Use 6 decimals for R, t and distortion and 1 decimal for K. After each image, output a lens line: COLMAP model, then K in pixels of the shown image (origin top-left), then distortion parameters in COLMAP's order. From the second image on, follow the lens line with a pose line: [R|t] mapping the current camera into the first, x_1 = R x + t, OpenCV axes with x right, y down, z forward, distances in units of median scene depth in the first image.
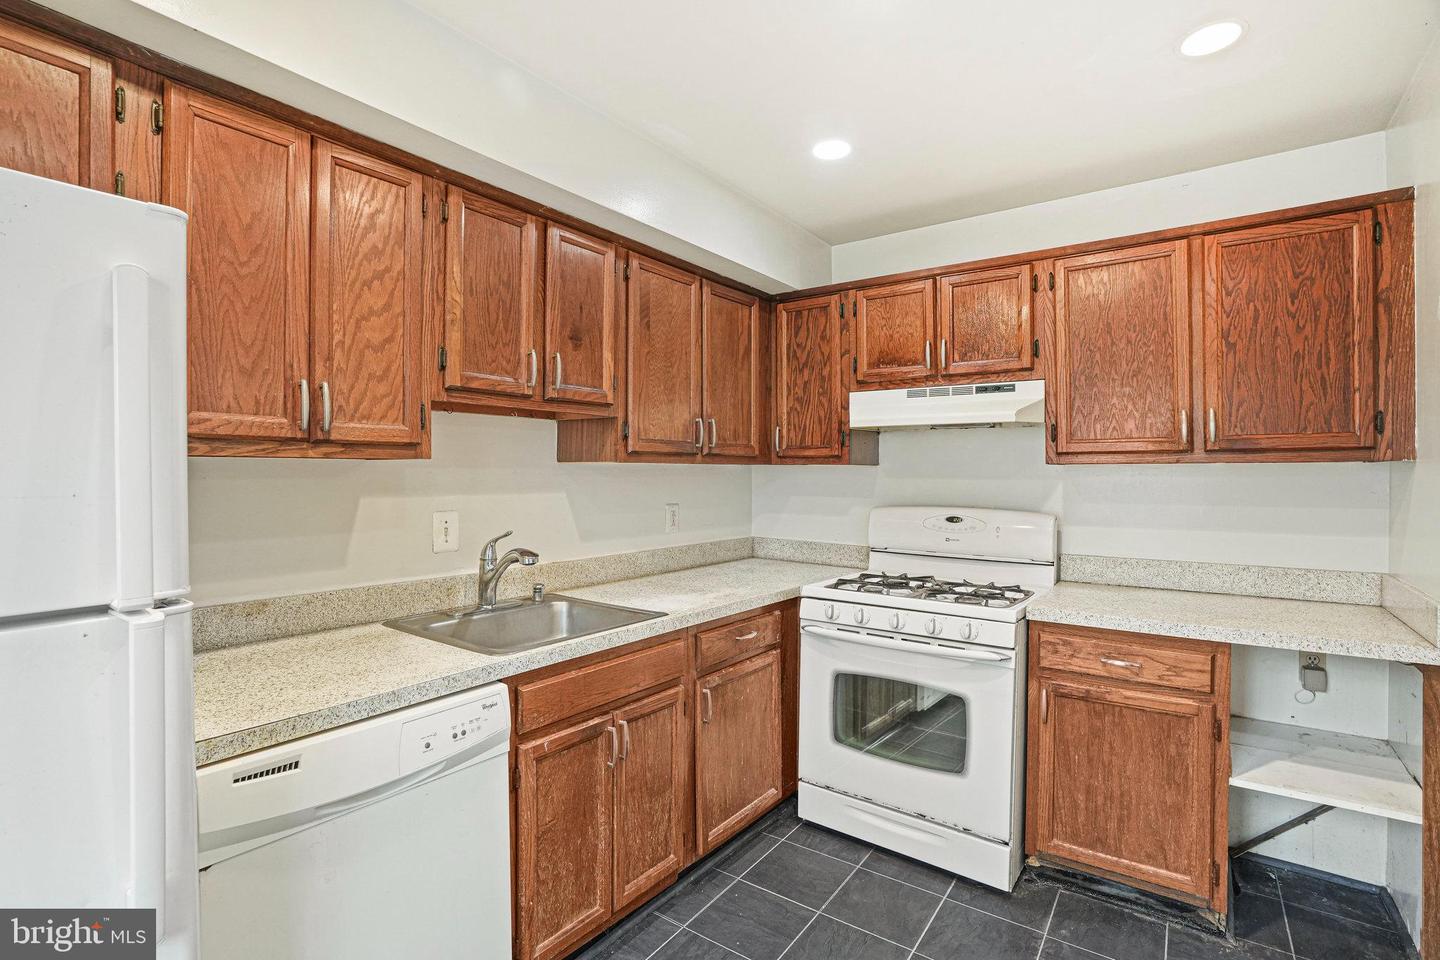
lens RADIAL K [[687.0, 0, 711.9], [0, 687.0, 469.4], [0, 0, 1]] dist [-0.054167, 0.019581]
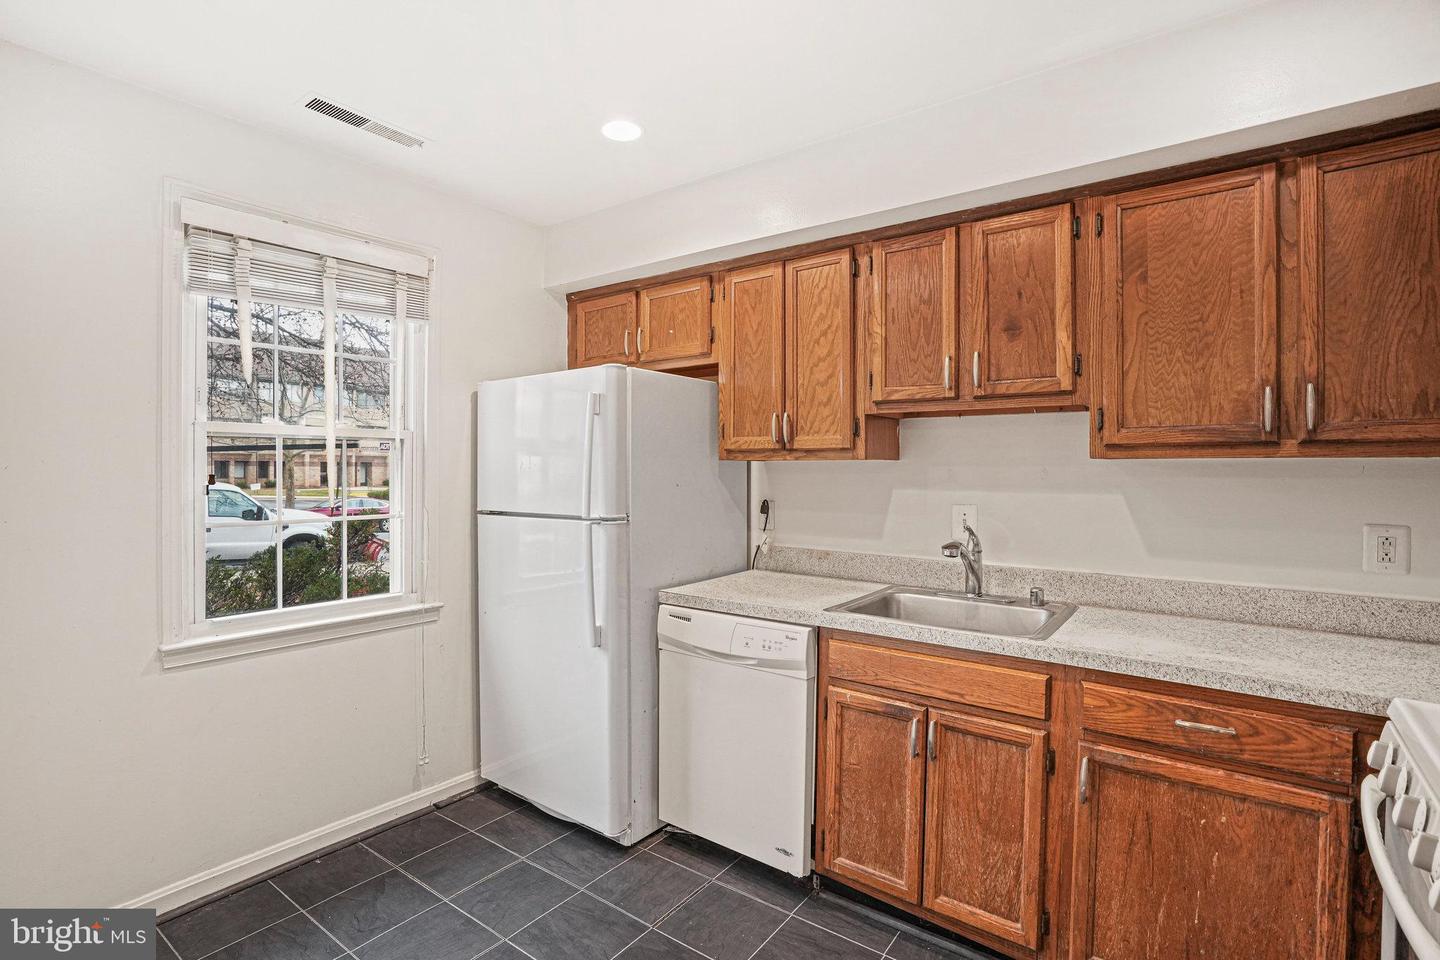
lens RADIAL K [[687.0, 0, 717.8], [0, 687.0, 470.5], [0, 0, 1]] dist [-0.054167, 0.019581]
pose [[-0.013981, 0.000492, -0.999902, 0.703543], [-0.000913, 0.999999, 0.000505, 0.004381], [0.999902, 0.000920, -0.013980, 0.574772]]
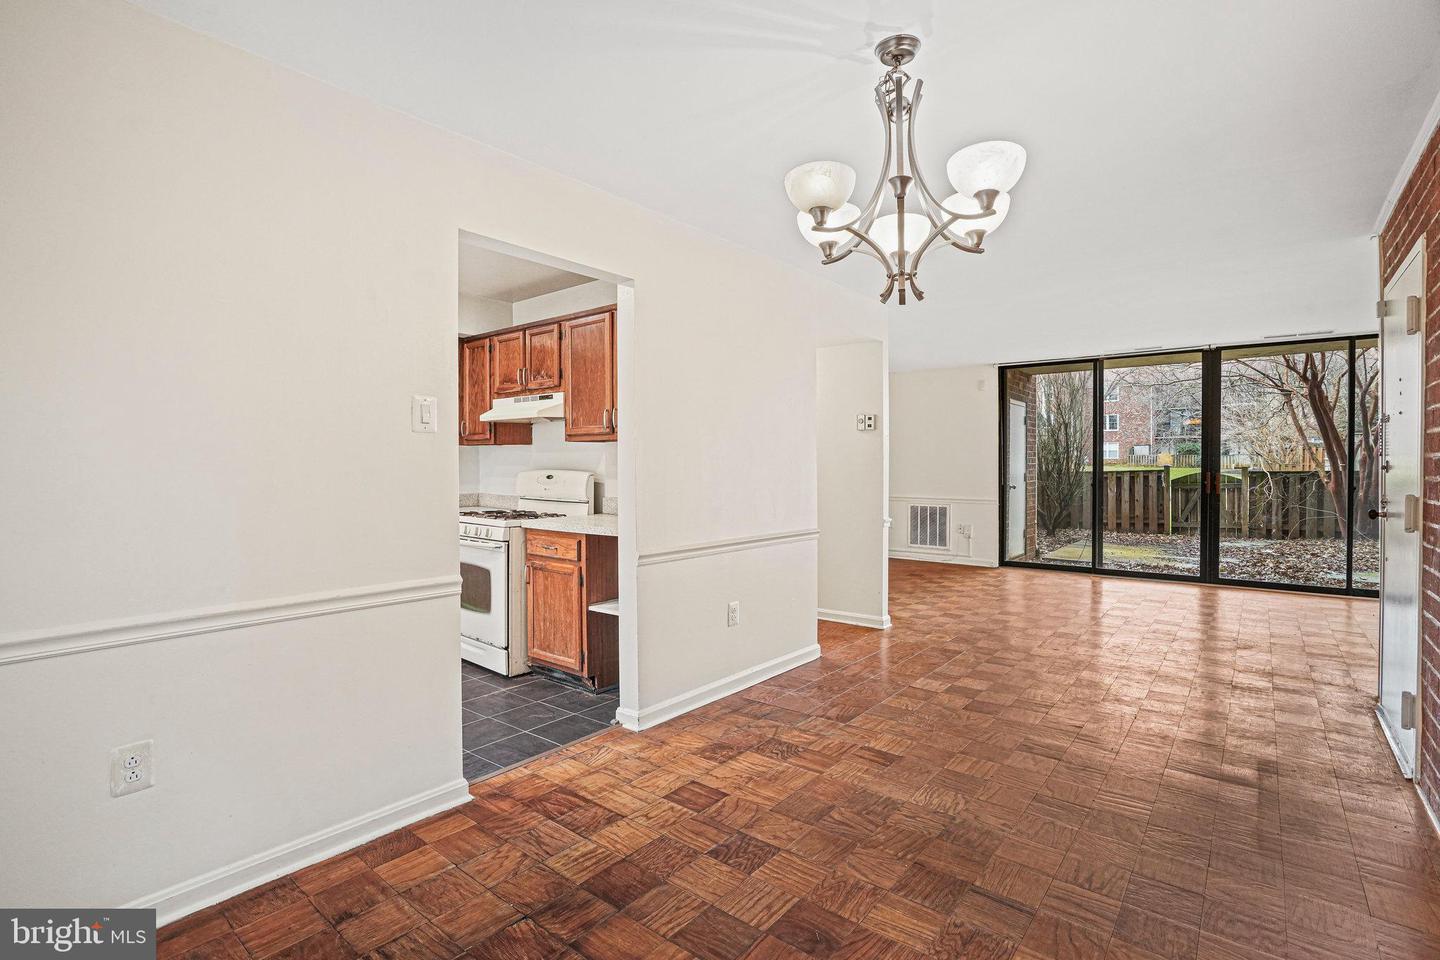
lens RADIAL K [[687.0, 0, 716.5], [0, 687.0, 474.2], [0, 0, 1]] dist [-0.054167, 0.019581]
pose [[0.998620, -0.003795, -0.052380, 1.019762], [0.004733, 0.999830, 0.017805, 0.047888], [0.052303, -0.018028, 0.998469, -0.741226]]
